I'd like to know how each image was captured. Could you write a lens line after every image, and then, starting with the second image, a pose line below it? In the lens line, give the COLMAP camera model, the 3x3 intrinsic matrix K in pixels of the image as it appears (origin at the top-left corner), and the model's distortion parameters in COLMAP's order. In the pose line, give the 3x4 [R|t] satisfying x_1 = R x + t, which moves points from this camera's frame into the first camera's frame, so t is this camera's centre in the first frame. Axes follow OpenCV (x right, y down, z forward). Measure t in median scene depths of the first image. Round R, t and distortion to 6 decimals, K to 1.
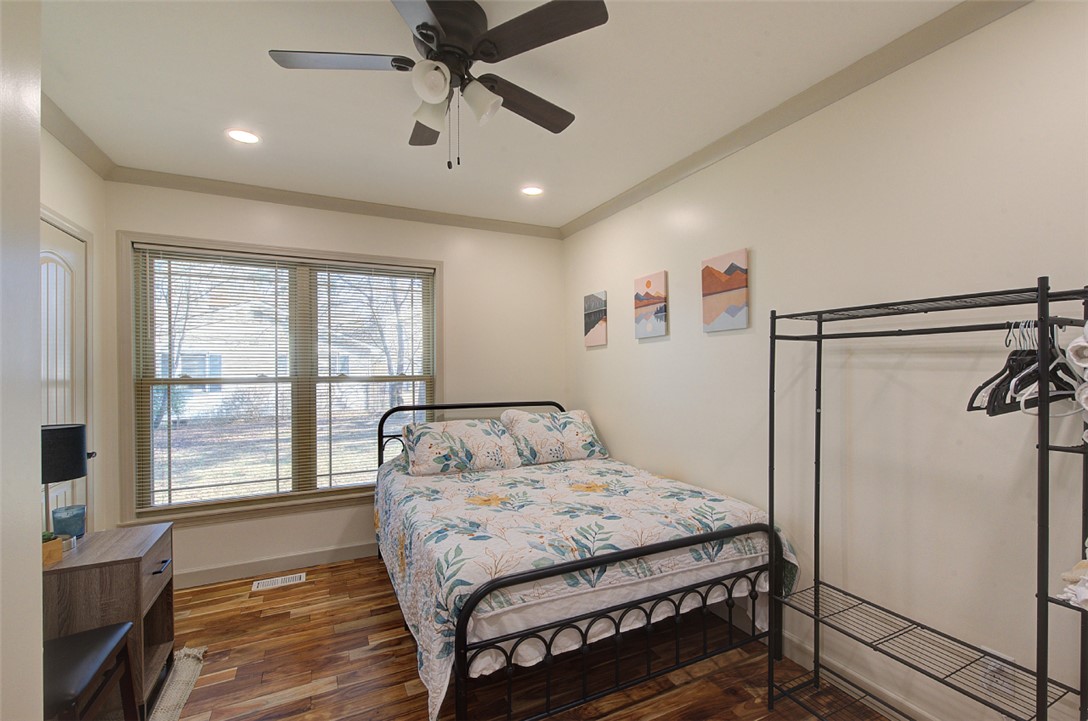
lens RADIAL K [[467.8, 0, 564.3], [0, 467.8, 375.7], [0, 0, 1]] dist [-0.006438, 0.001747]
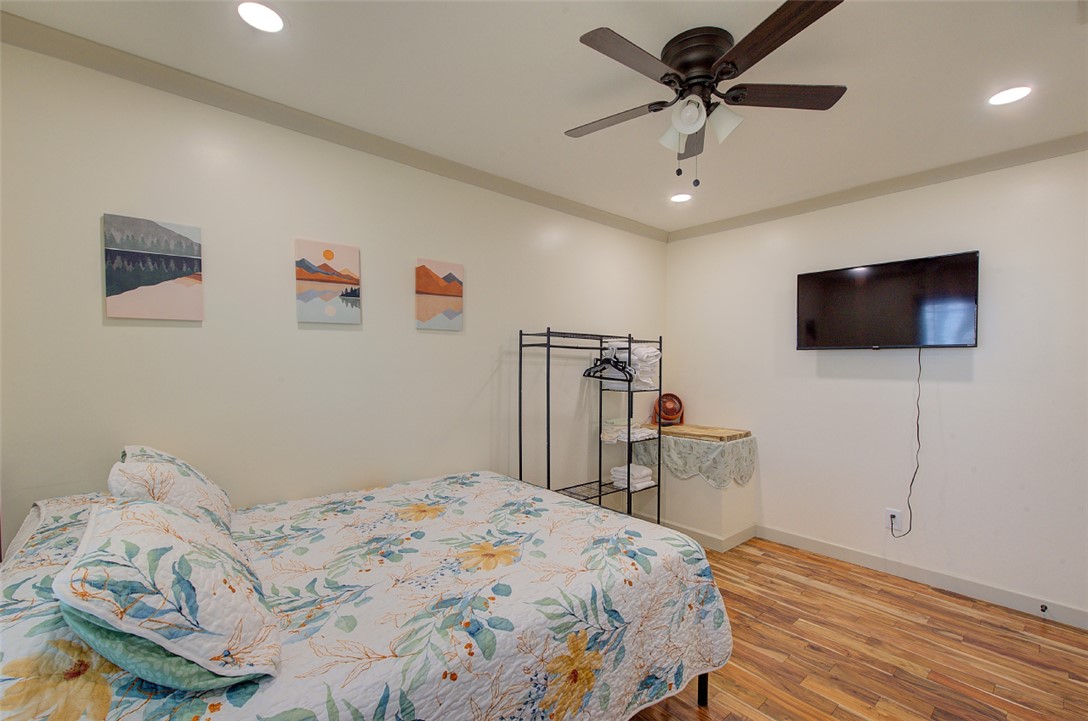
lens RADIAL K [[467.8, 0, 540.7], [0, 467.8, 365.8], [0, 0, 1]] dist [-0.006438, 0.001747]
pose [[-0.208516, -0.009596, 0.977972, -0.695959], [0.004194, 0.999934, 0.010705, -0.018370], [-0.978010, 0.006334, -0.208462, 0.865837]]
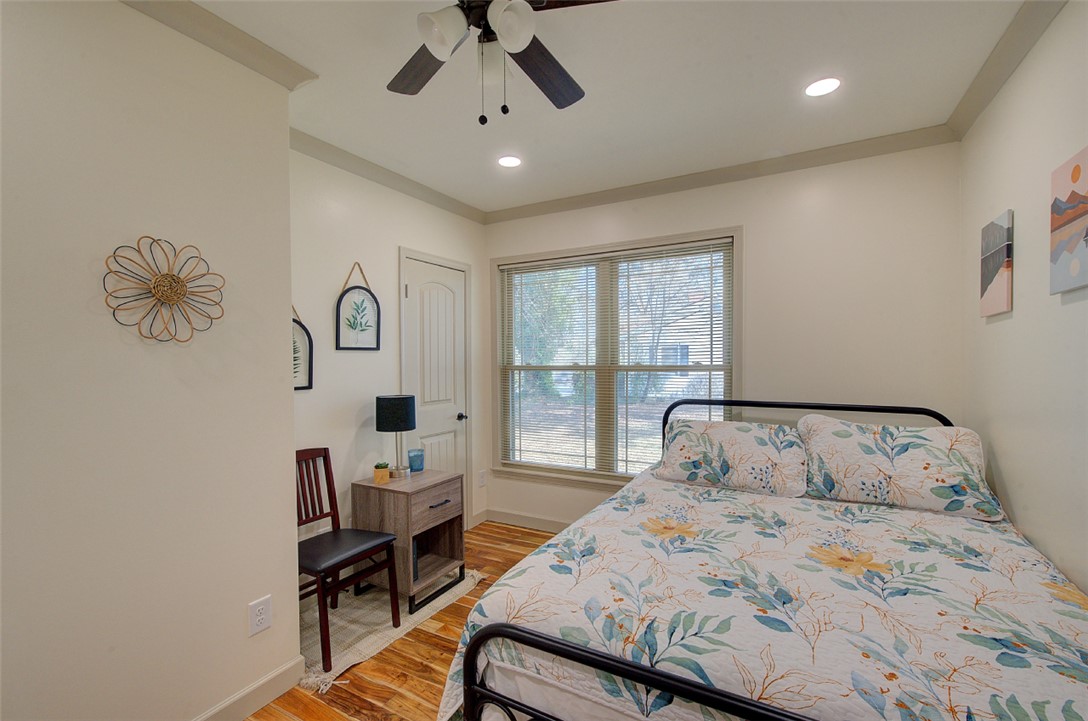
lens RADIAL K [[467.8, 0, 553.3], [0, 467.8, 371.4], [0, 0, 1]] dist [-0.006438, 0.001747]
pose [[0.564891, 0.022300, -0.824864, 0.288991], [-0.007568, 0.999733, 0.021845, -0.005872], [0.825131, -0.006098, 0.564909, 0.331648]]
